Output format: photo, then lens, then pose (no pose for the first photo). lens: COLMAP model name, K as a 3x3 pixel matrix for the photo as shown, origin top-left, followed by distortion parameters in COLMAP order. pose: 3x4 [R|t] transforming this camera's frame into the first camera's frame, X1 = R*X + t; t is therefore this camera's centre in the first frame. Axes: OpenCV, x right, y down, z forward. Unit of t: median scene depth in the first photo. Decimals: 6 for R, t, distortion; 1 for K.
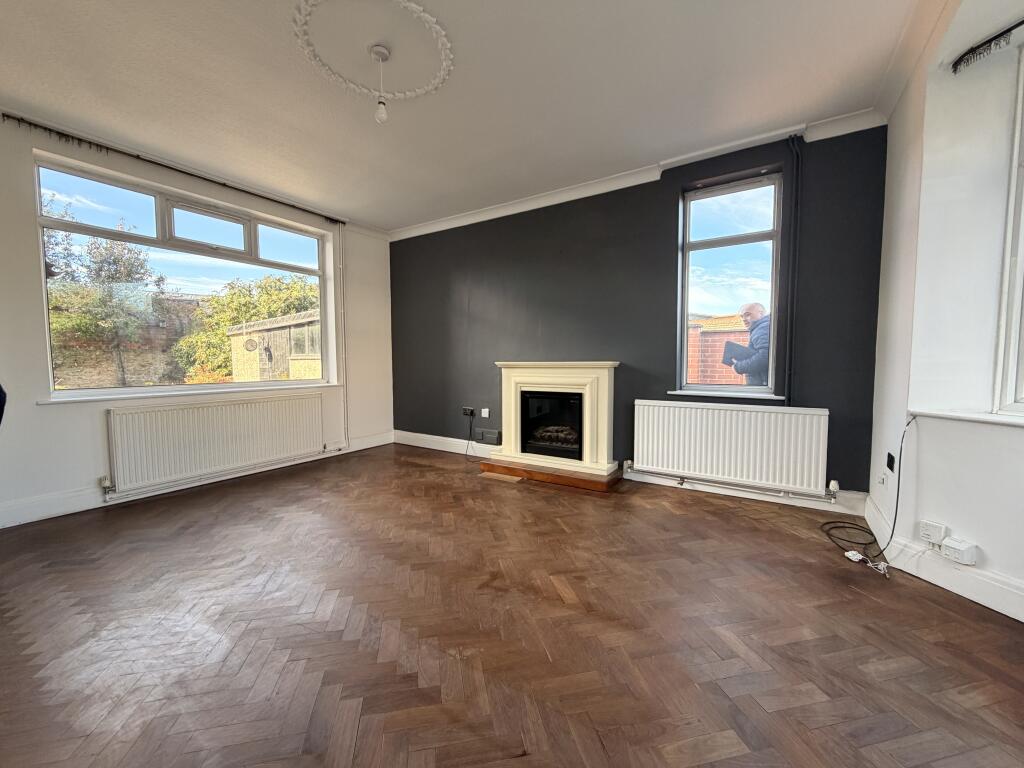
lens RADIAL K [[413.0, 0, 512.0], [0, 413.0, 384.0], [0, 0, 1]] dist [-0.000314, -0.000055]
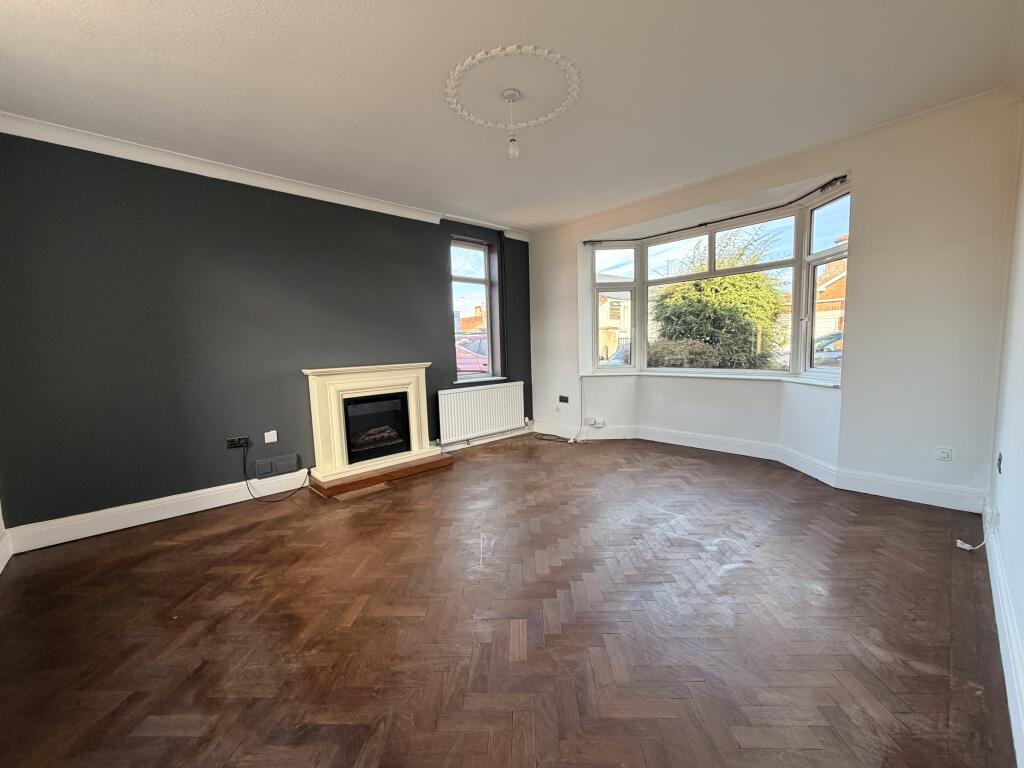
lens RADIAL K [[413.0, 0, 512.0], [0, 413.0, 384.0], [0, 0, 1]] dist [-0.000314, -0.000055]
pose [[0.232149, -0.092700, 0.968253, -0.888735], [0.086866, 0.993447, 0.074285, -0.058969], [-0.968794, 0.066863, 0.238680, 0.469156]]
